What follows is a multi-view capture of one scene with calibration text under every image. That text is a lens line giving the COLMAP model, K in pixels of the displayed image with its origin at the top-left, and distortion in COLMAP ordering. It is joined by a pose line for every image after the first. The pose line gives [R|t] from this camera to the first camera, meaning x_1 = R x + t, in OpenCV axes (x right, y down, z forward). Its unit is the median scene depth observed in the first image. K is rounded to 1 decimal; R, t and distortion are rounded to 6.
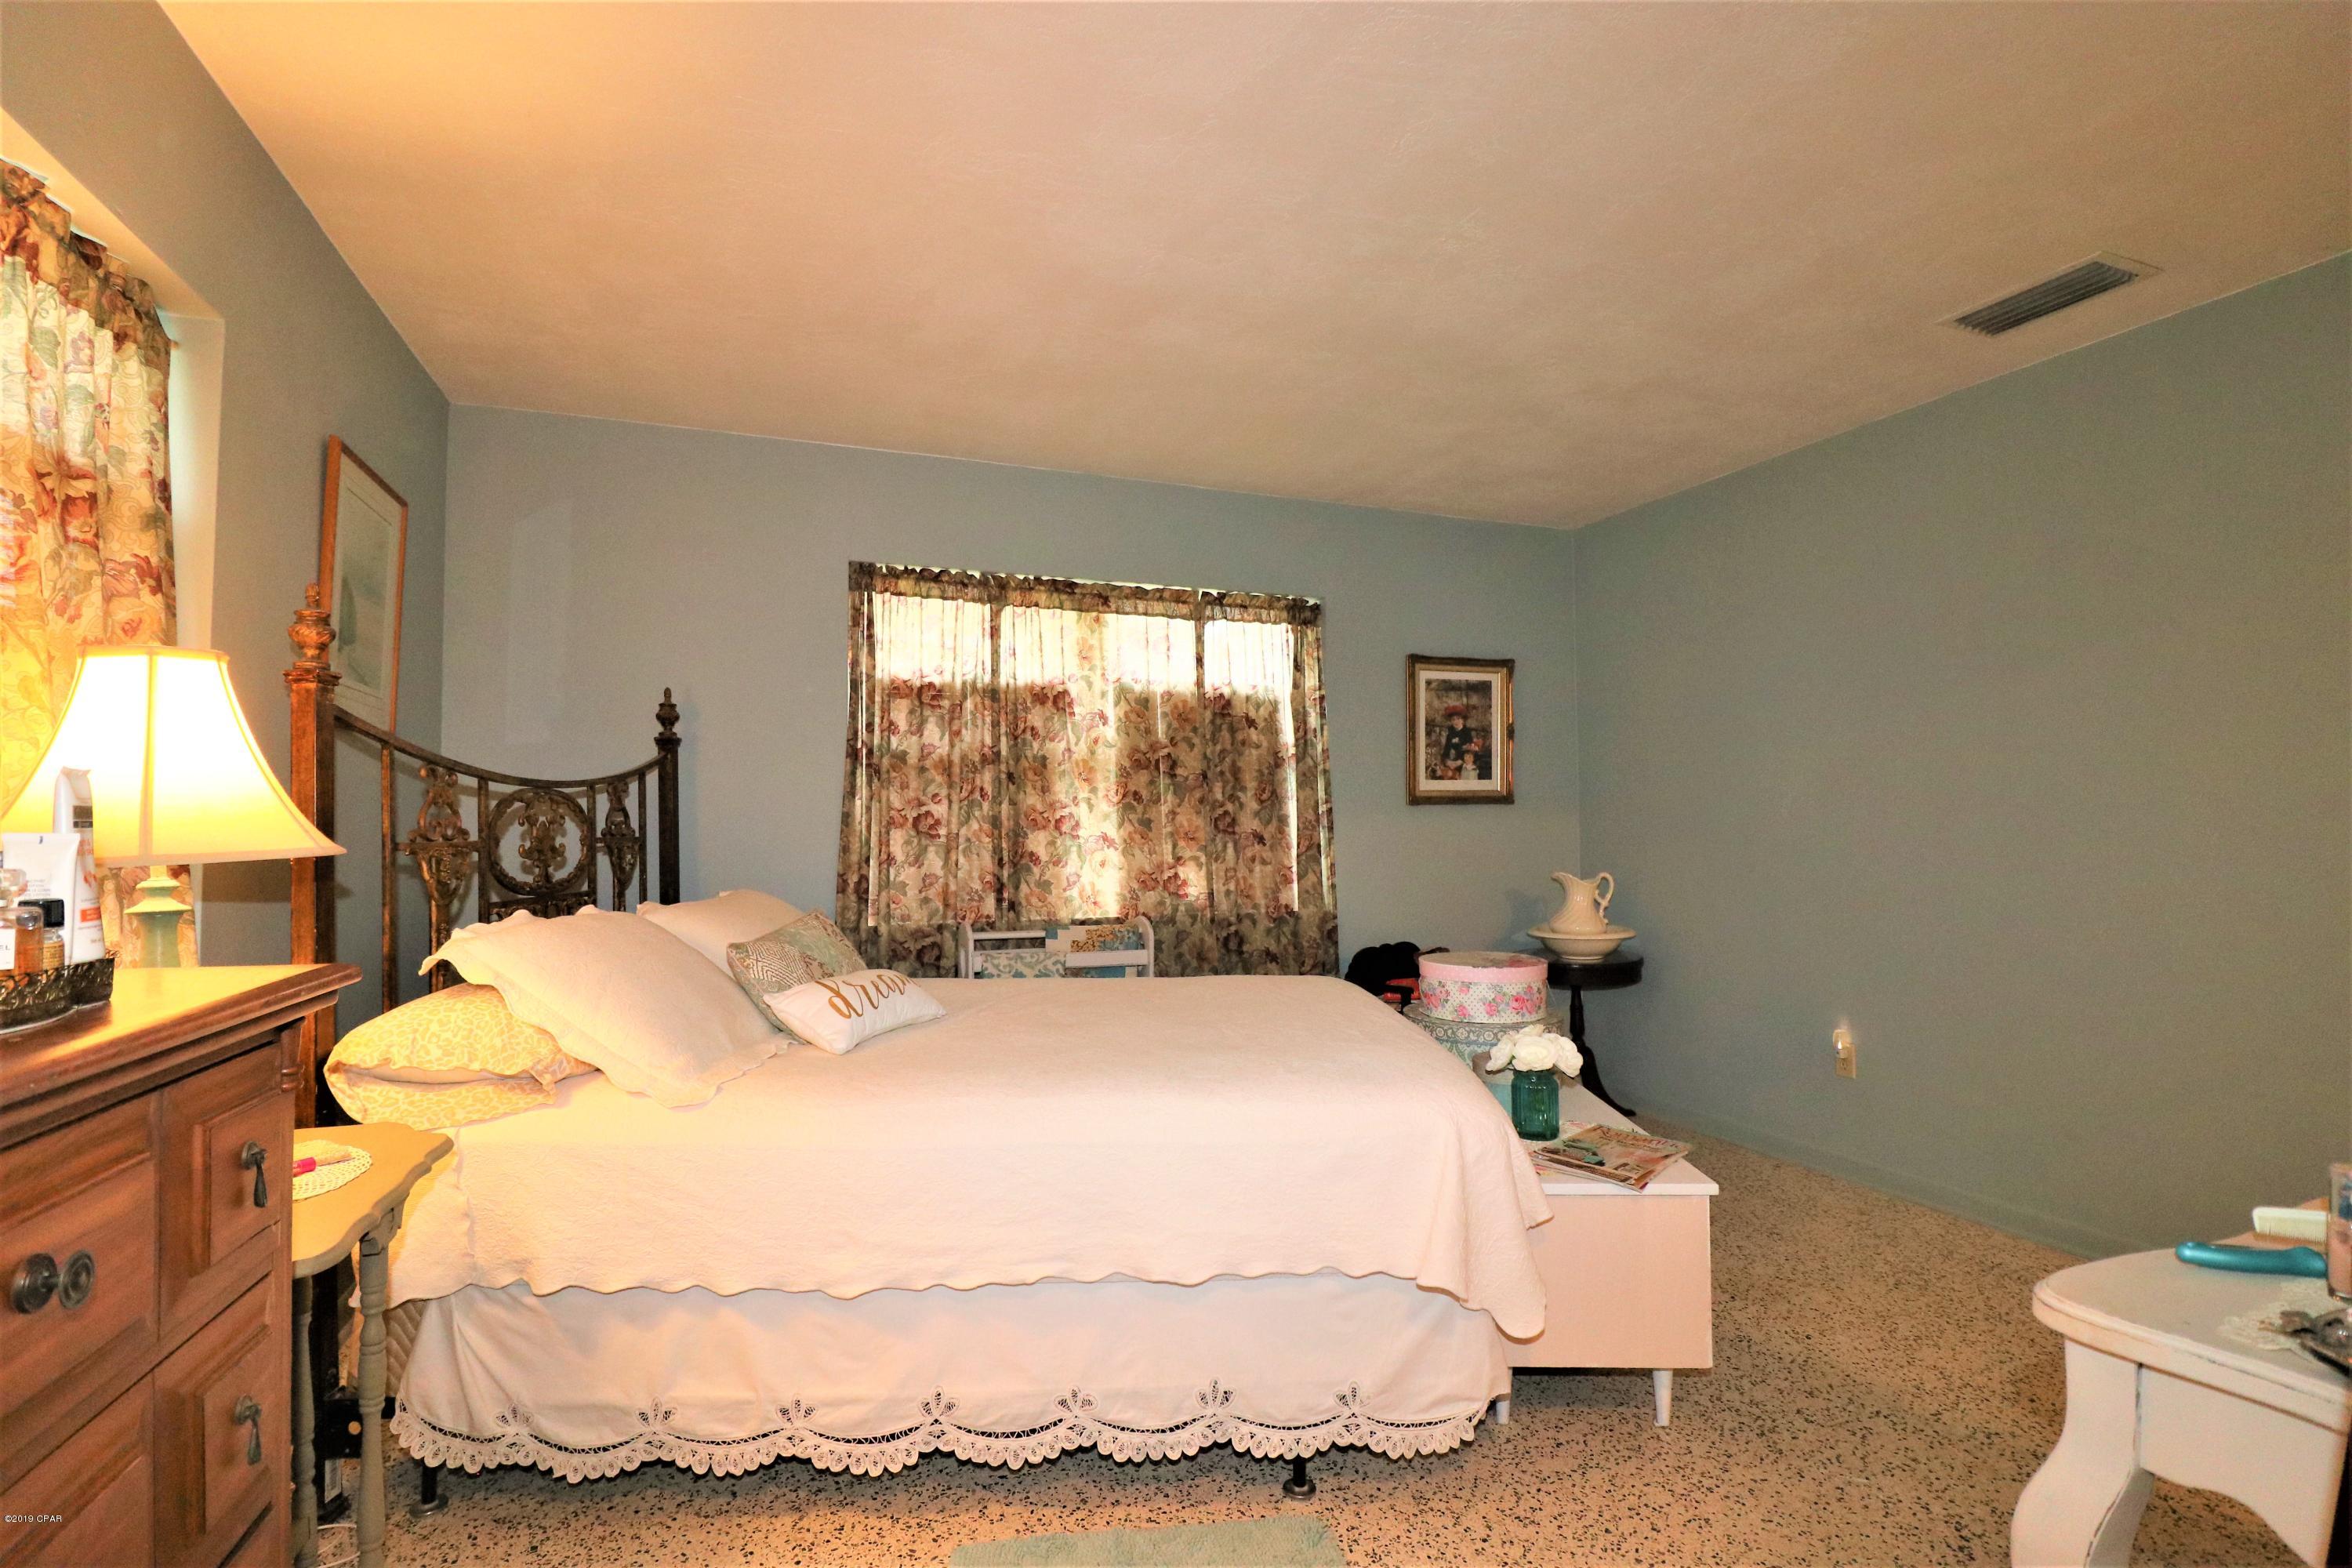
lens RADIAL K [[1089.3, 0, 1172.0], [0, 1089.3, 786.2], [0, 0, 1]] dist [-0.003083, -0.010523]
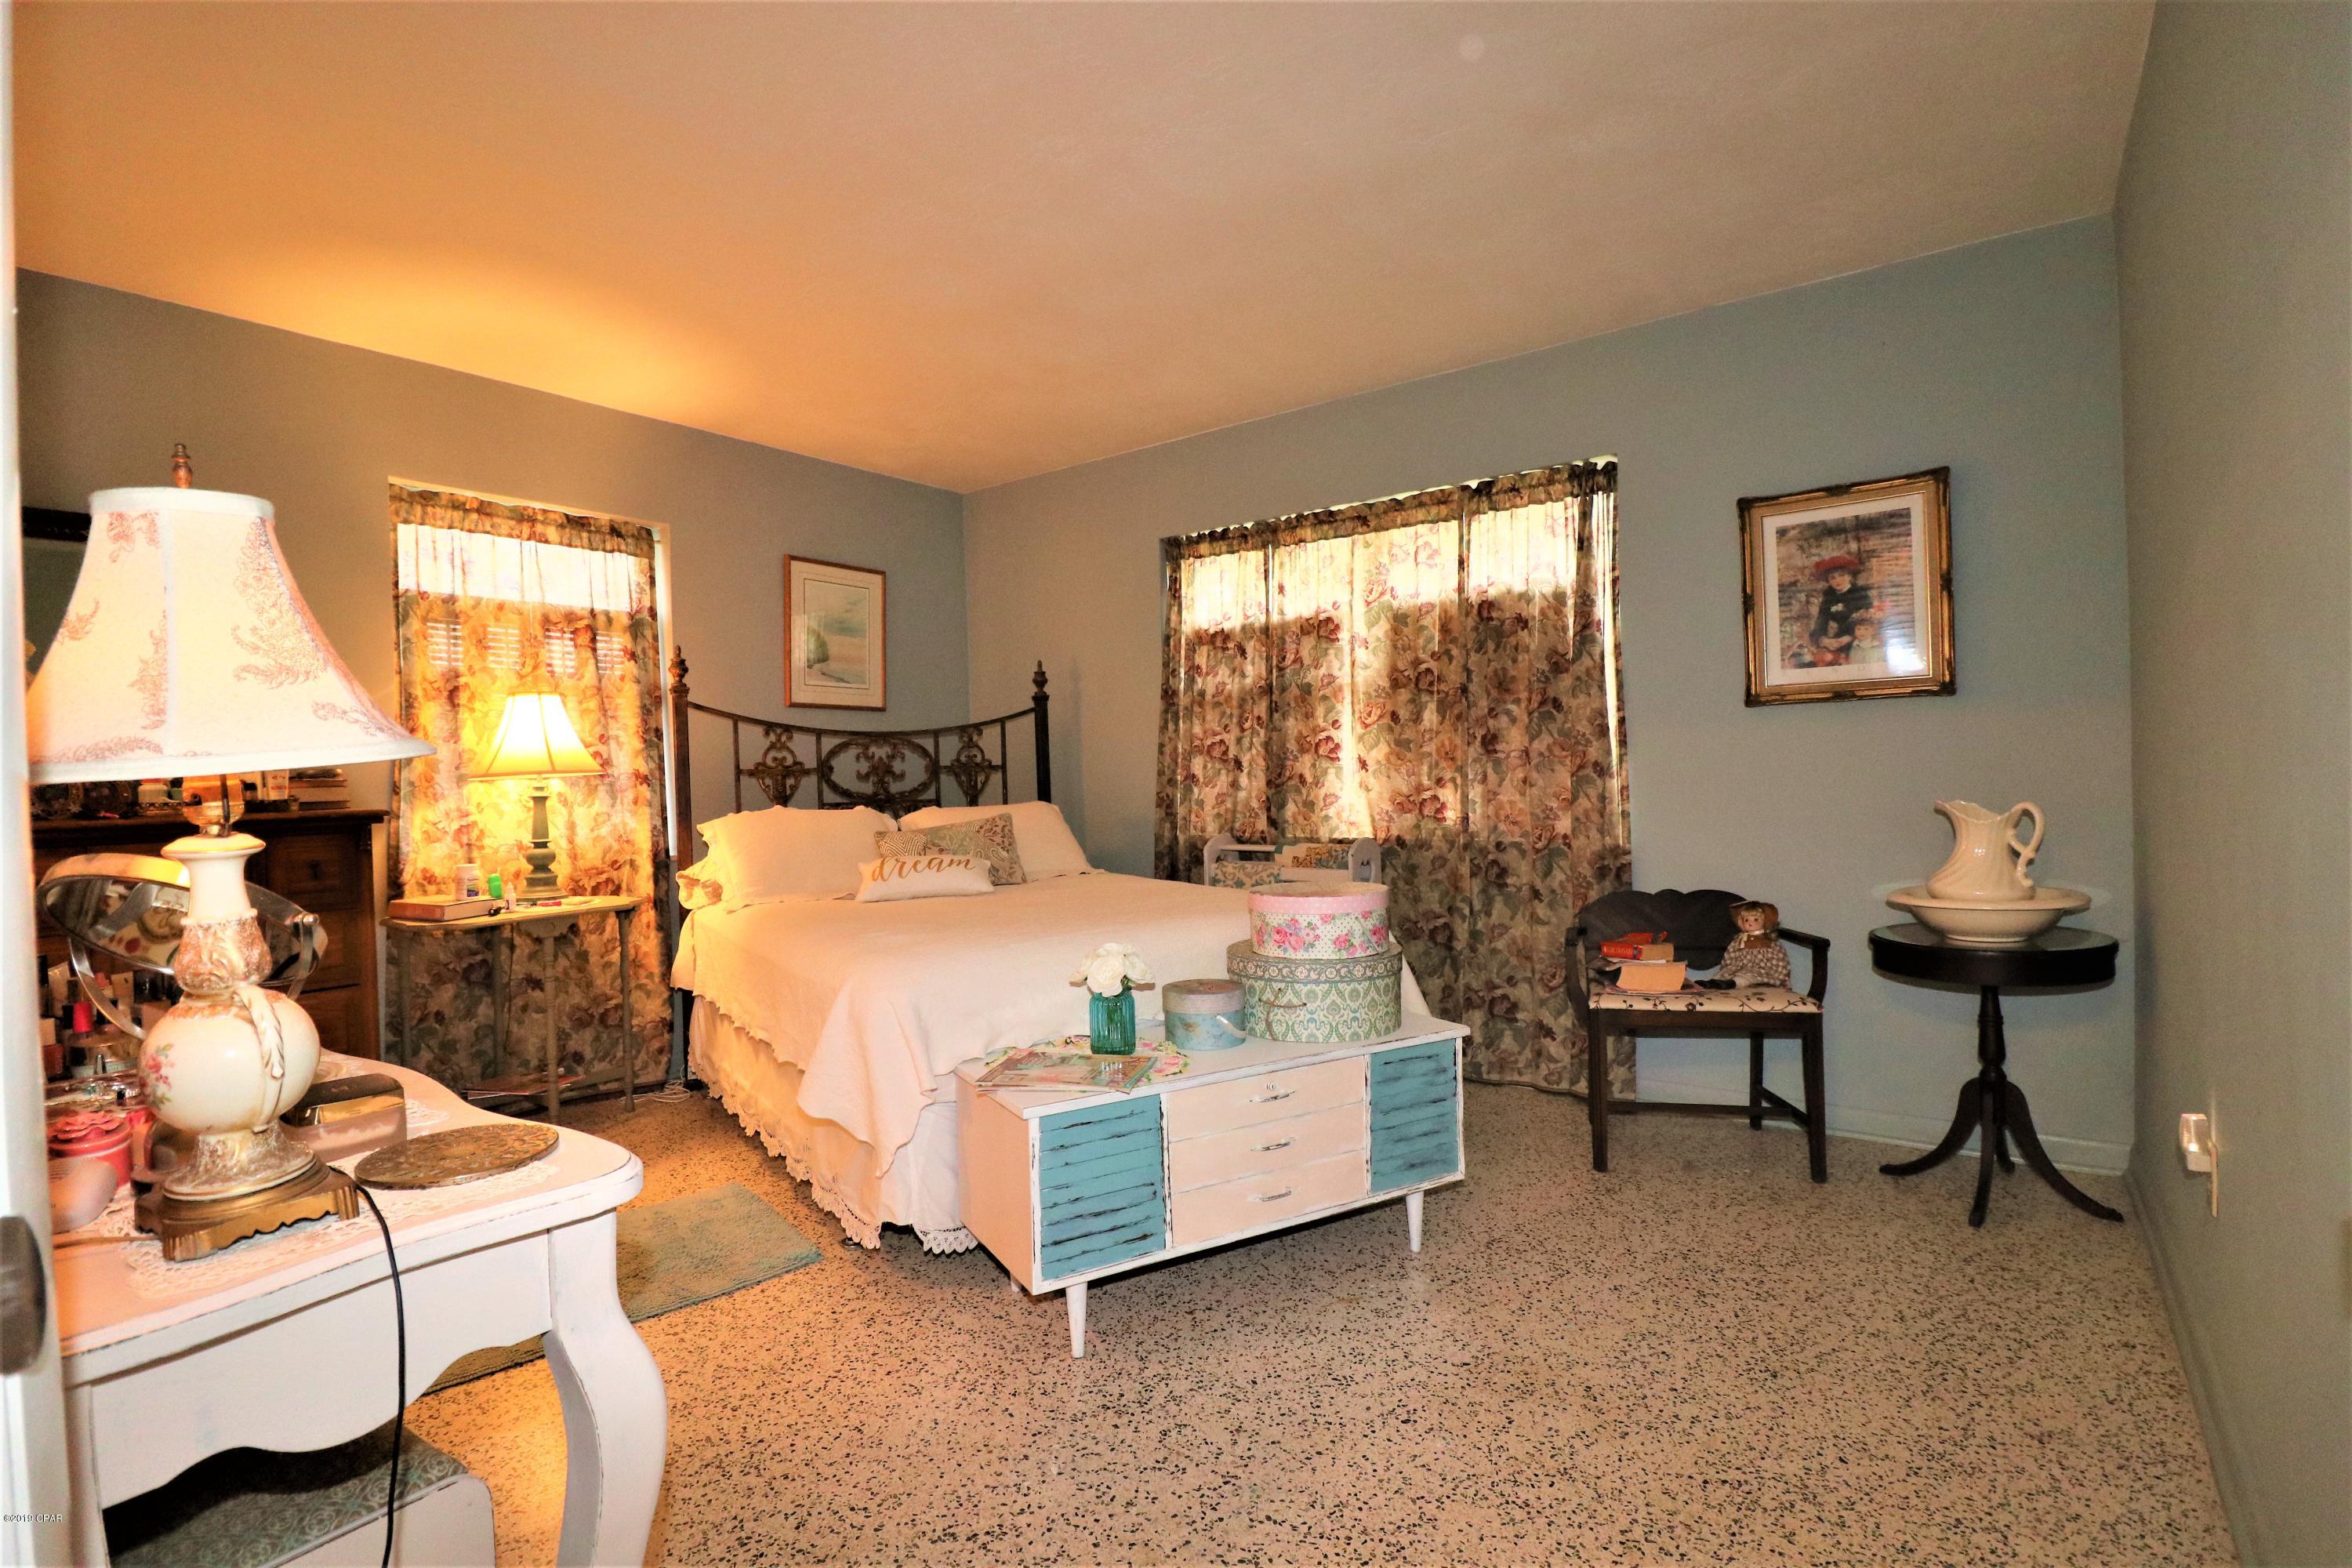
lens RADIAL K [[1089.3, 0, 1165.3], [0, 1089.3, 786.3], [0, 0, 1]] dist [-0.003083, -0.010523]
pose [[0.530085, 0.000921, -0.847944, 0.695879], [0.049404, 0.998267, 0.031969, 0.030923], [0.846504, -0.058838, 0.529121, 0.310659]]
